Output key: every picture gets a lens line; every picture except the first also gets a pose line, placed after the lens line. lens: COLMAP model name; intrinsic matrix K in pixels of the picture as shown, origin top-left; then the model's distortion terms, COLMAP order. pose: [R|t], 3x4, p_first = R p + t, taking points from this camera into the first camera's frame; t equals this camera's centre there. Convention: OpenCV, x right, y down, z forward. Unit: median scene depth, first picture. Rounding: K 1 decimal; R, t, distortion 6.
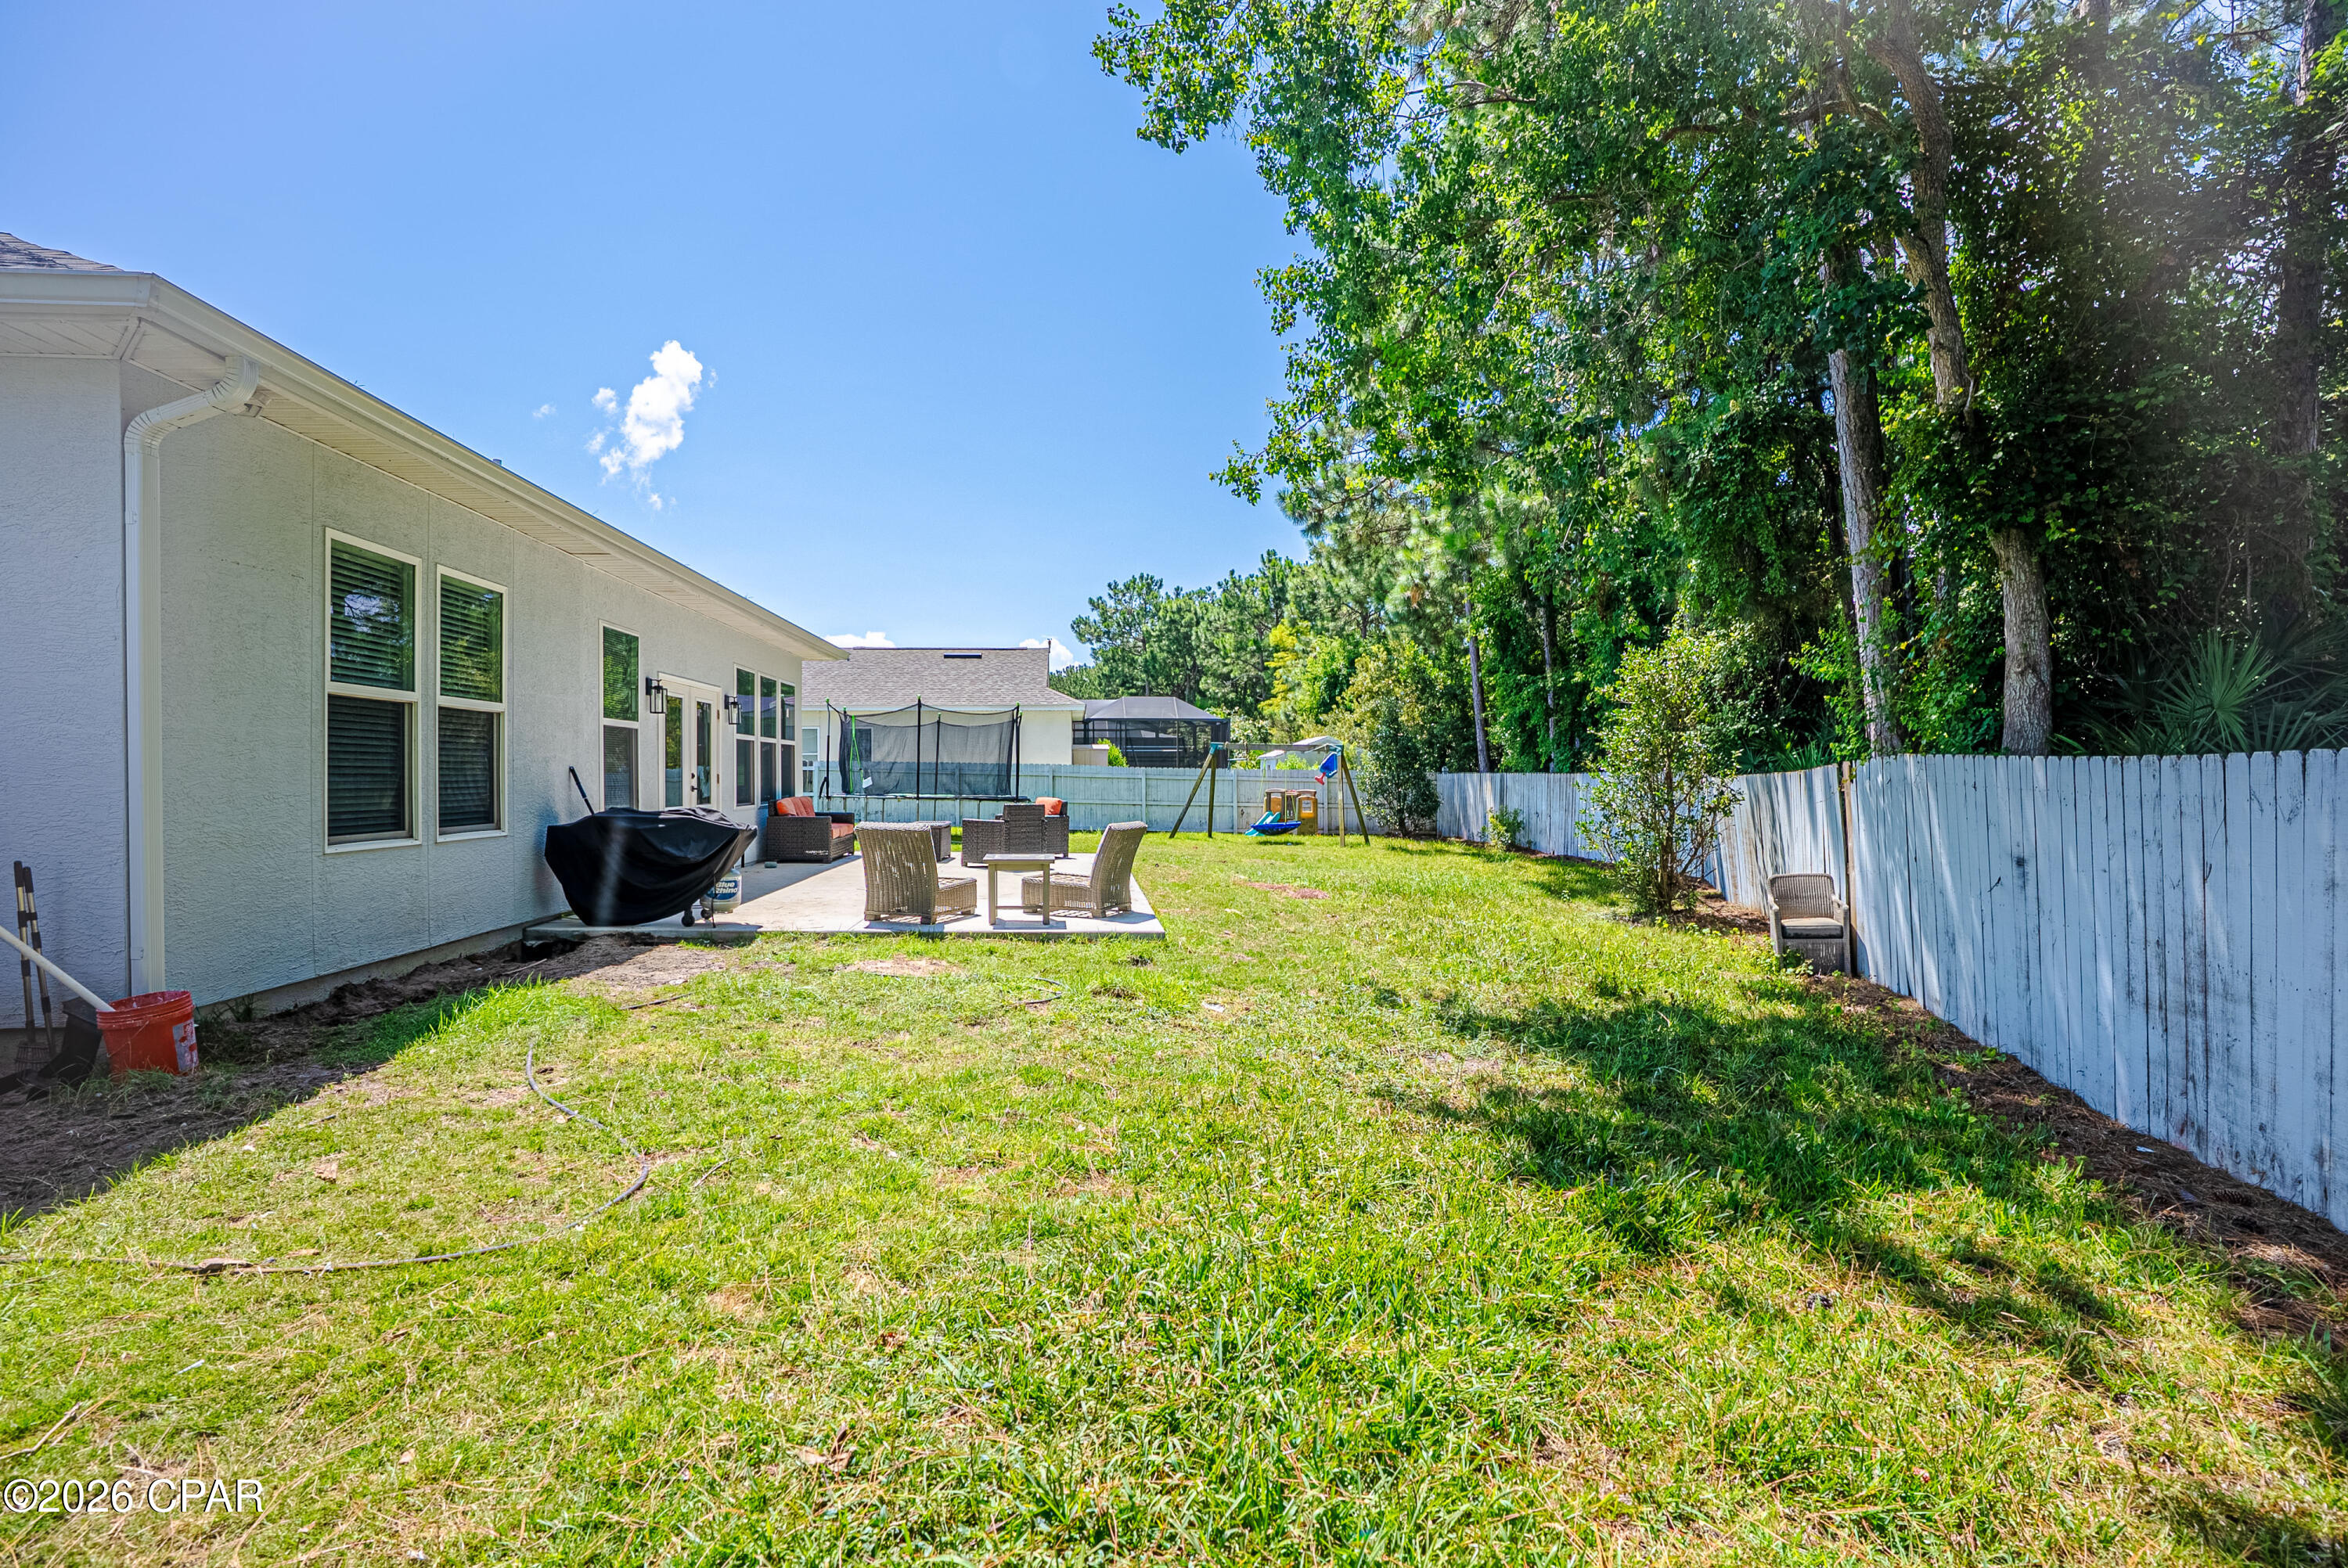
lens RADIAL K [[1088.9, 0, 1181.3], [0, 1088.9, 774.9], [0, 0, 1]] dist [-0.060439, 0.023377]
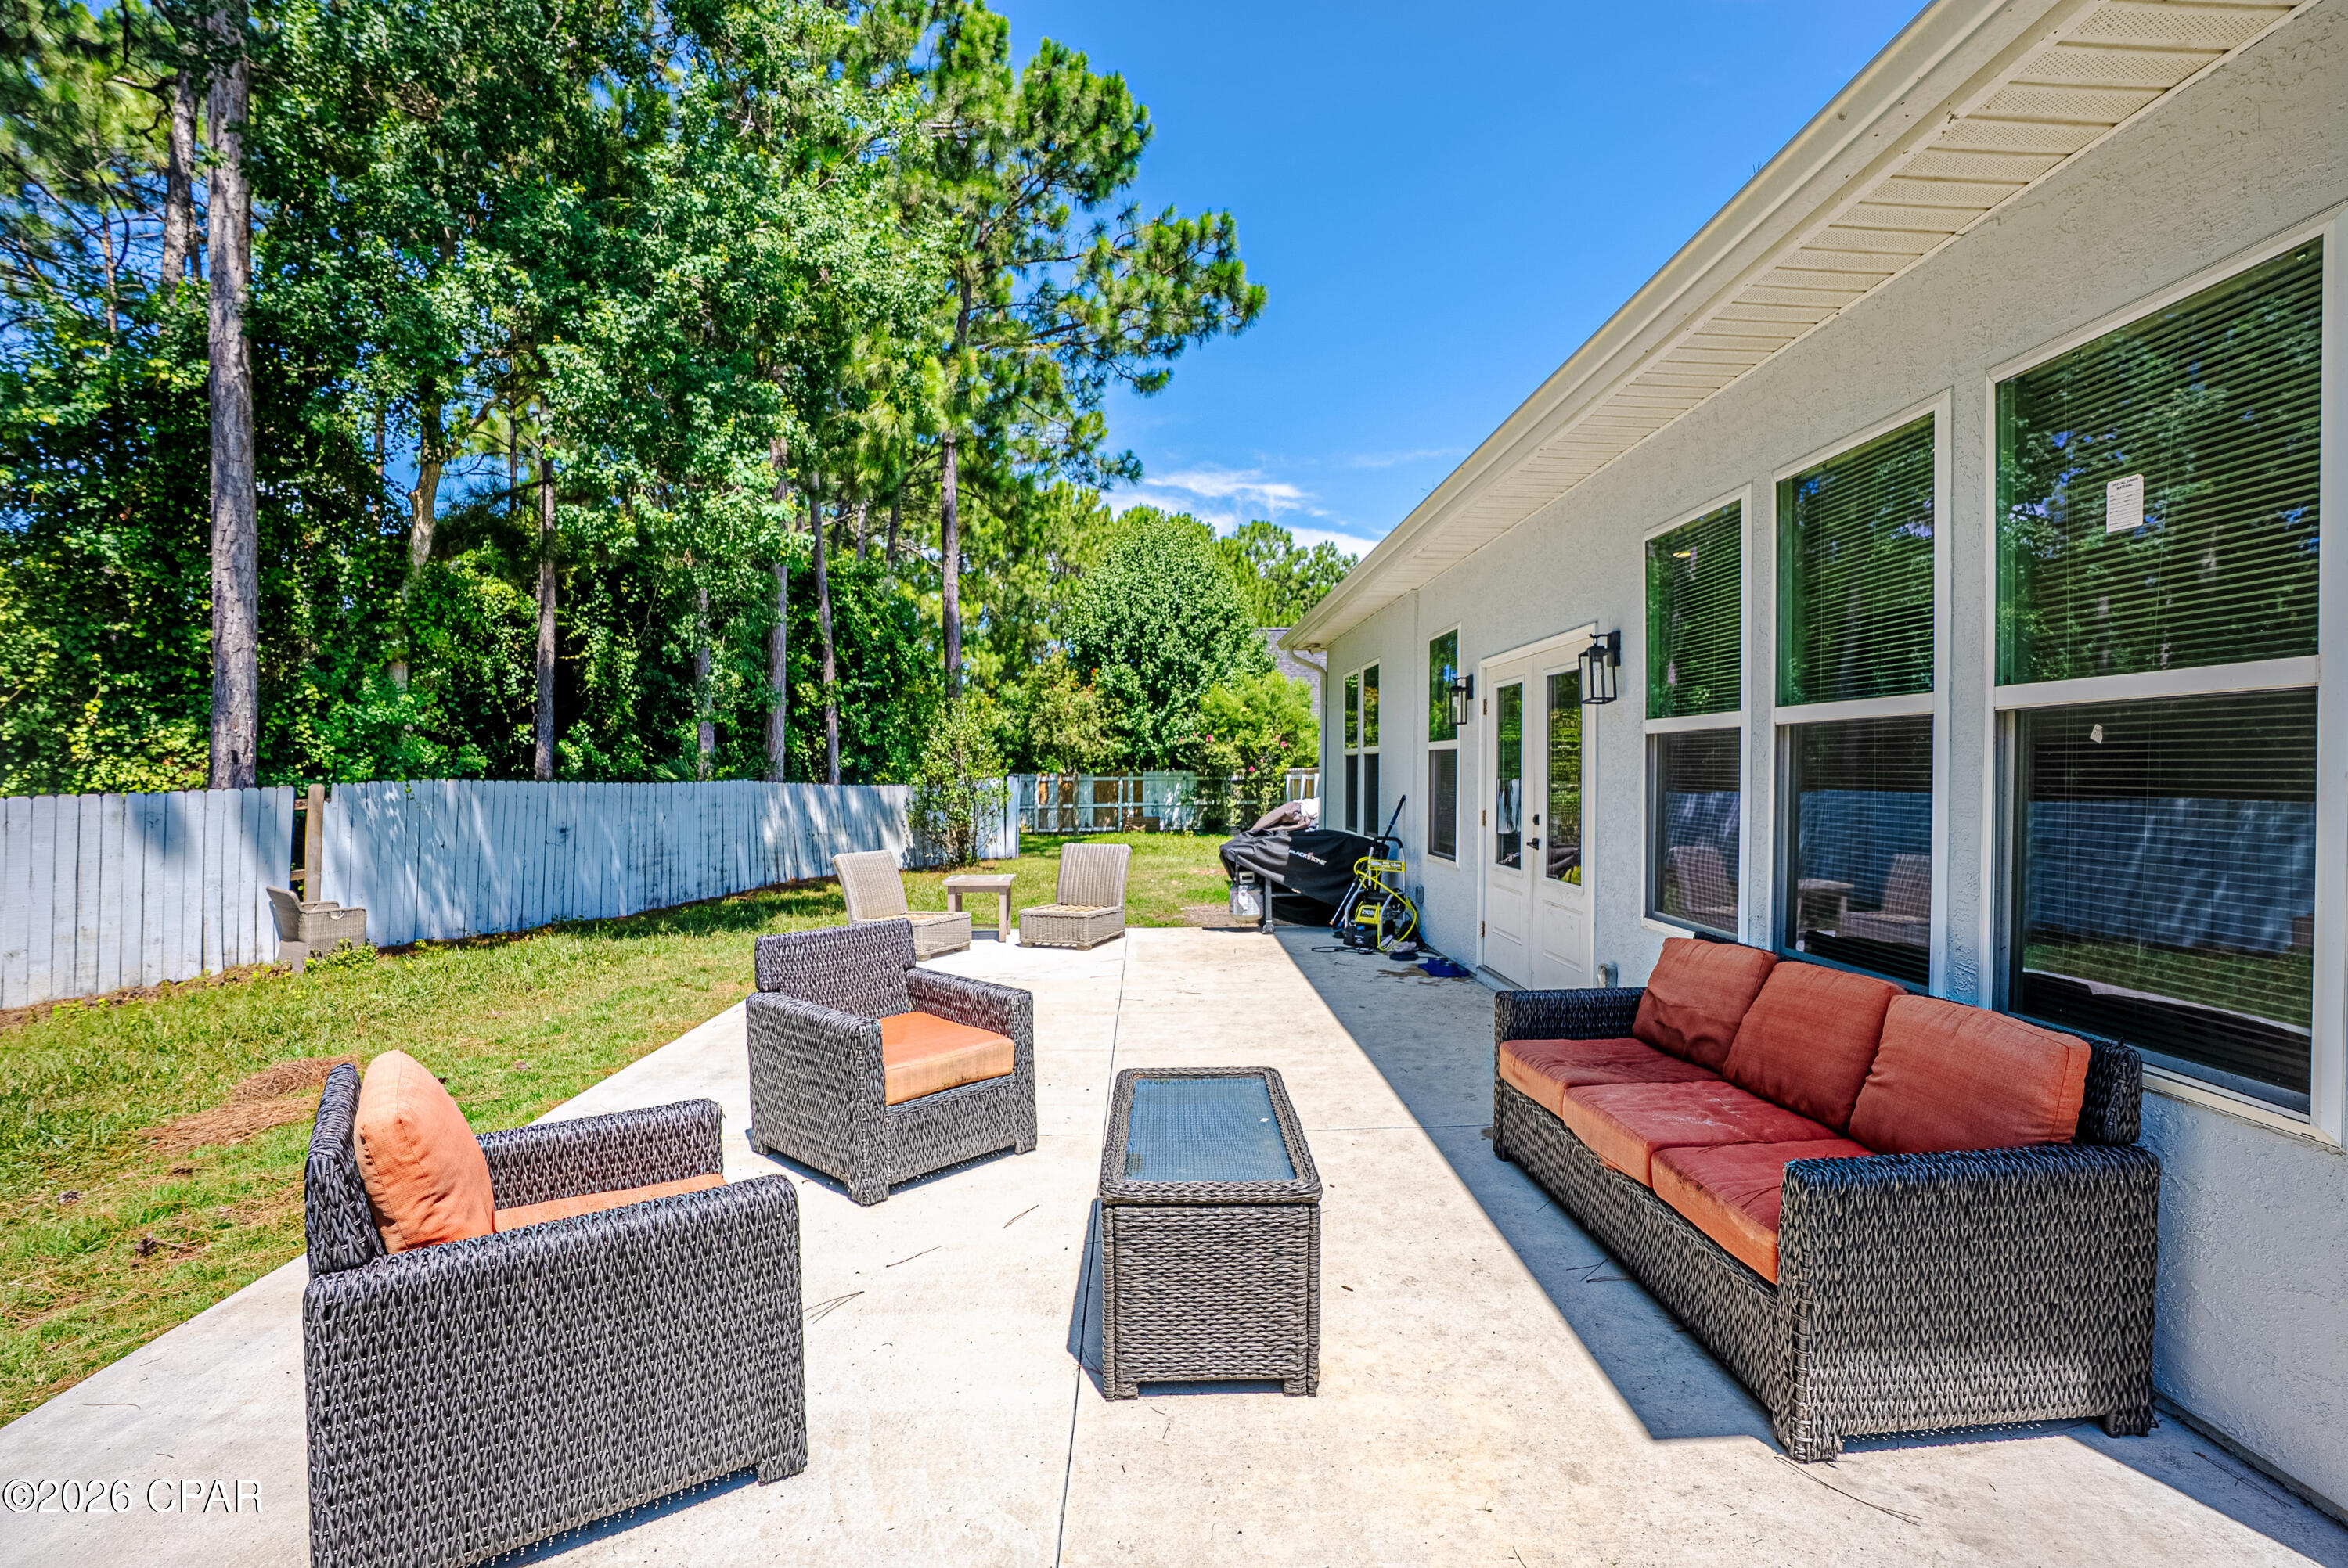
lens RADIAL K [[1088.9, 0, 1181.3], [0, 1088.9, 774.9], [0, 0, 1]] dist [-0.060439, 0.023377]
pose [[-0.998271, -0.003389, 0.058685, -0.549815], [-0.002976, 0.999970, 0.007124, -0.046900], [-0.058707, 0.006937, -0.998251, 2.776454]]
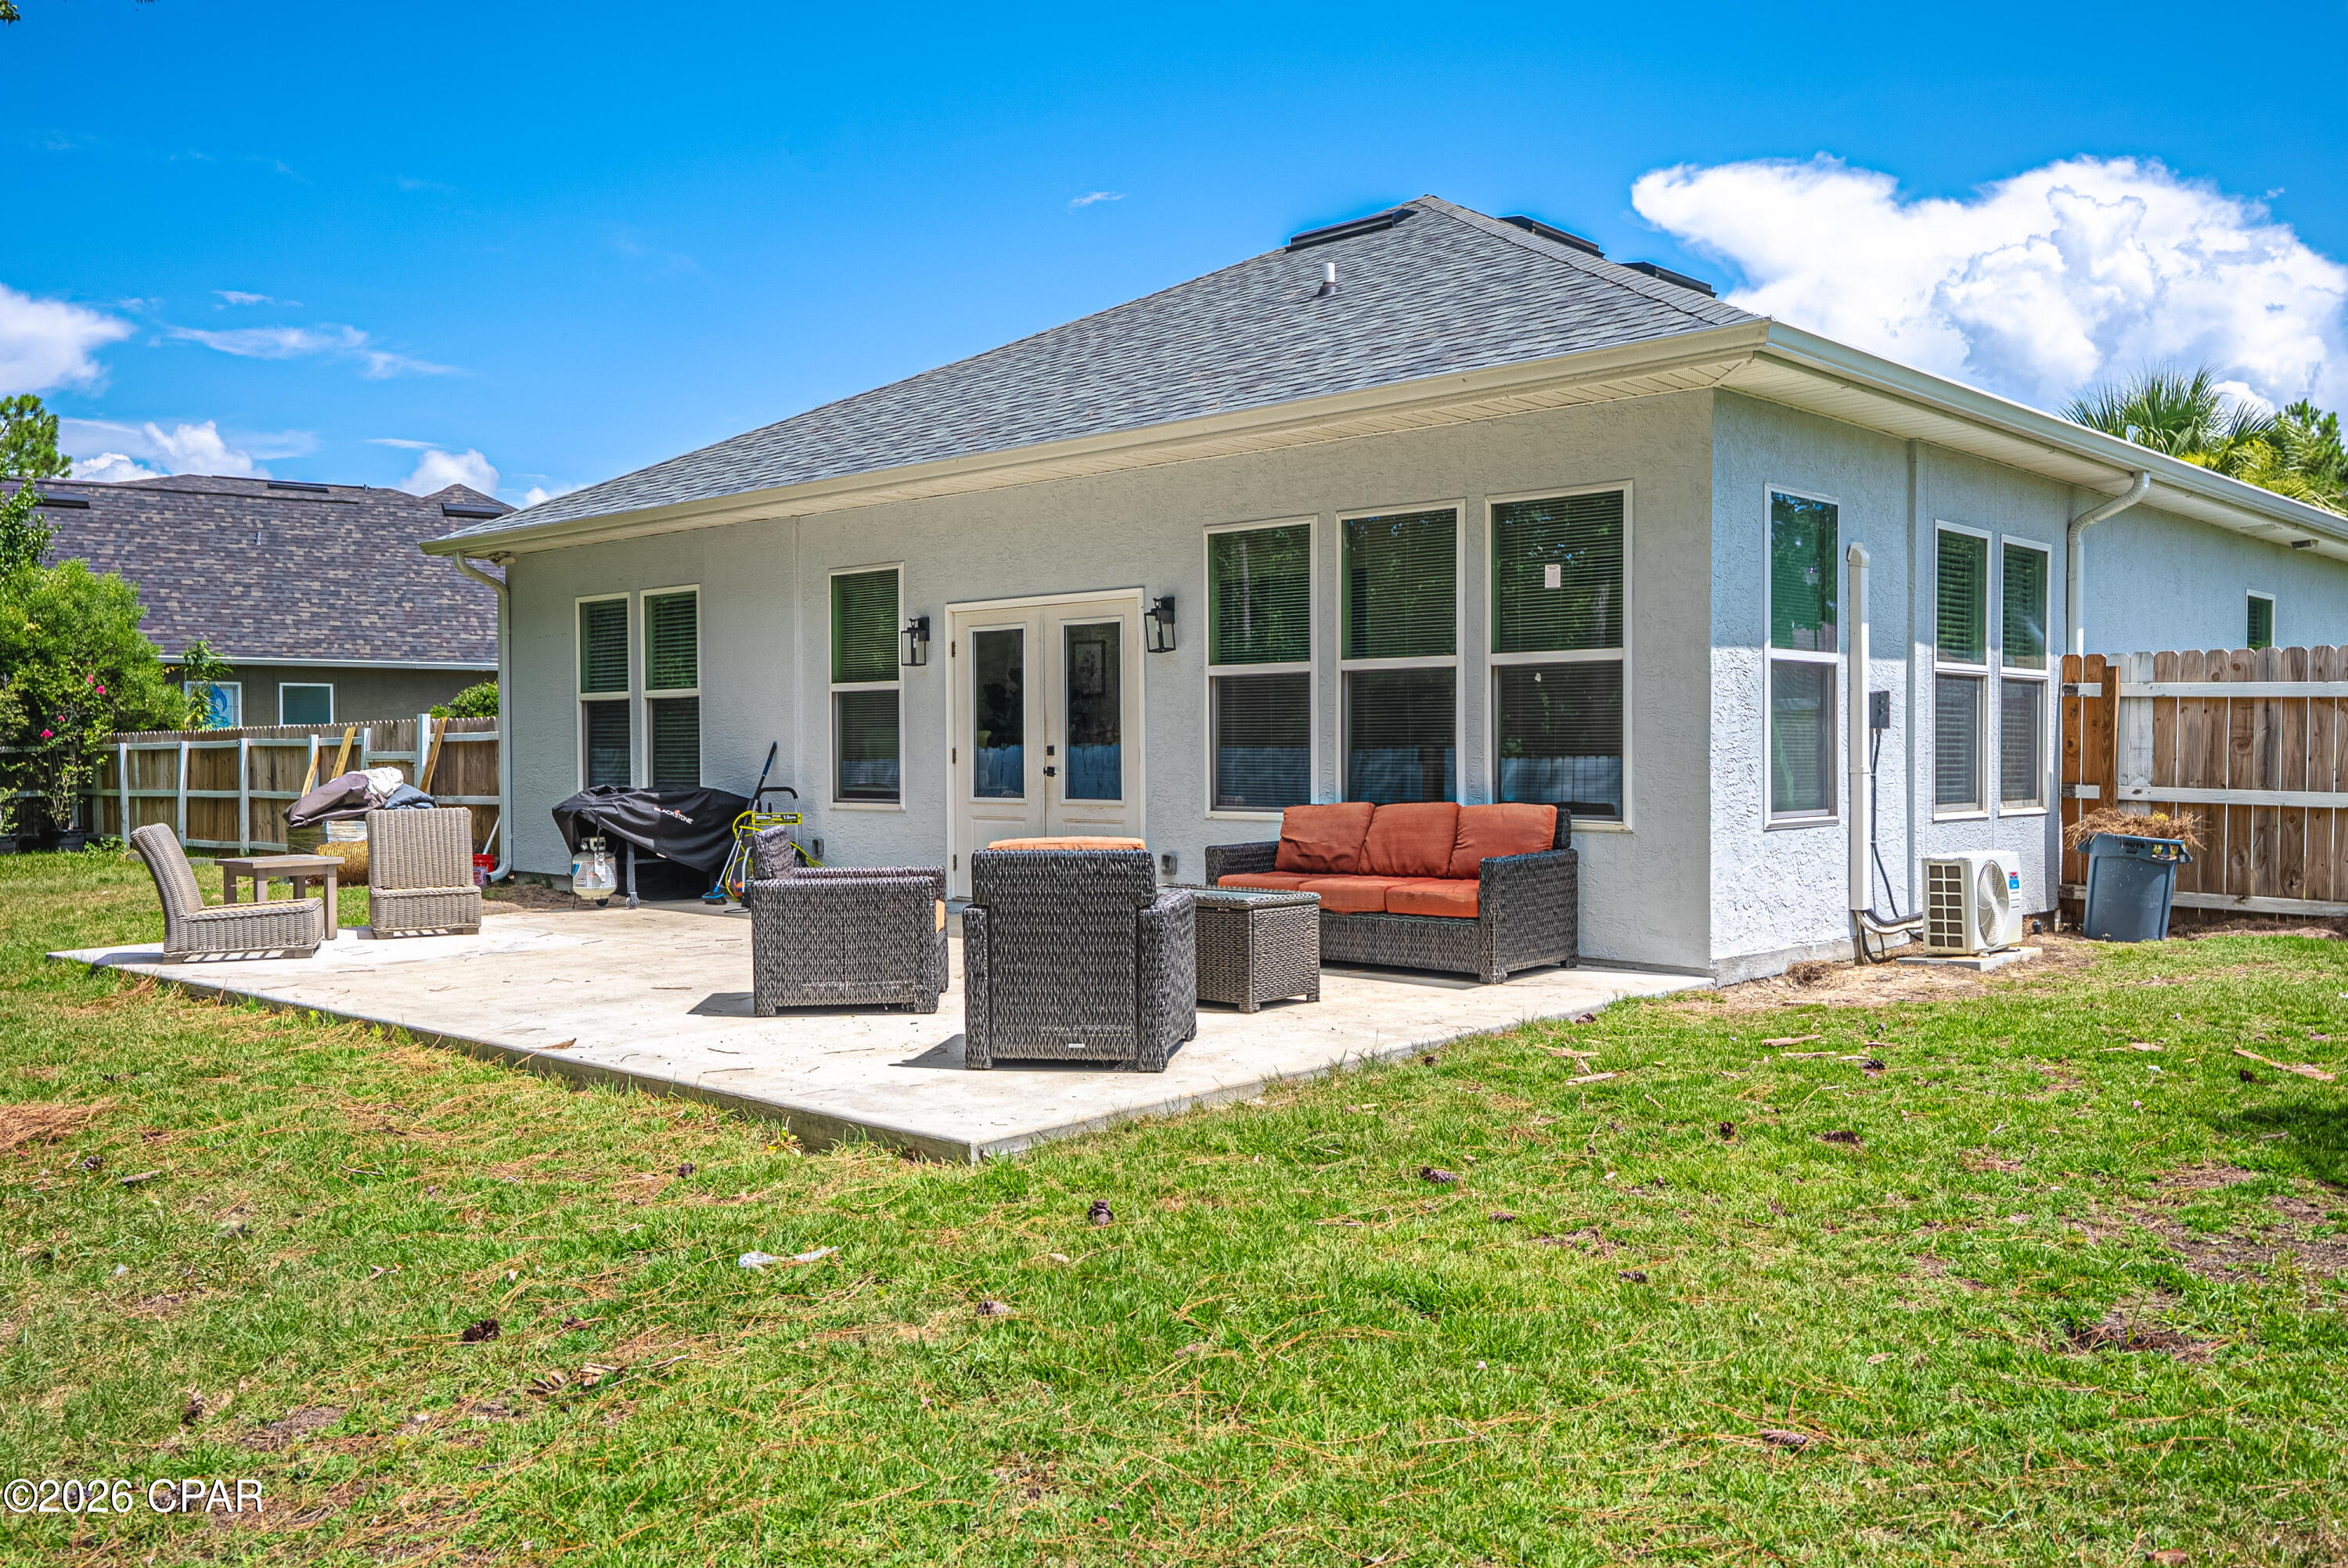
lens RADIAL K [[1877.9, 0, 1181.9], [0, 1877.9, 772.9], [0, 0, 1]] dist [0.023893, 0.048935]
pose [[-0.741989, 0.015140, -0.670241, 0.377840], [0.005510, 0.999849, 0.016486, -0.008983], [0.670389, 0.008539, -0.741960, 3.310404]]
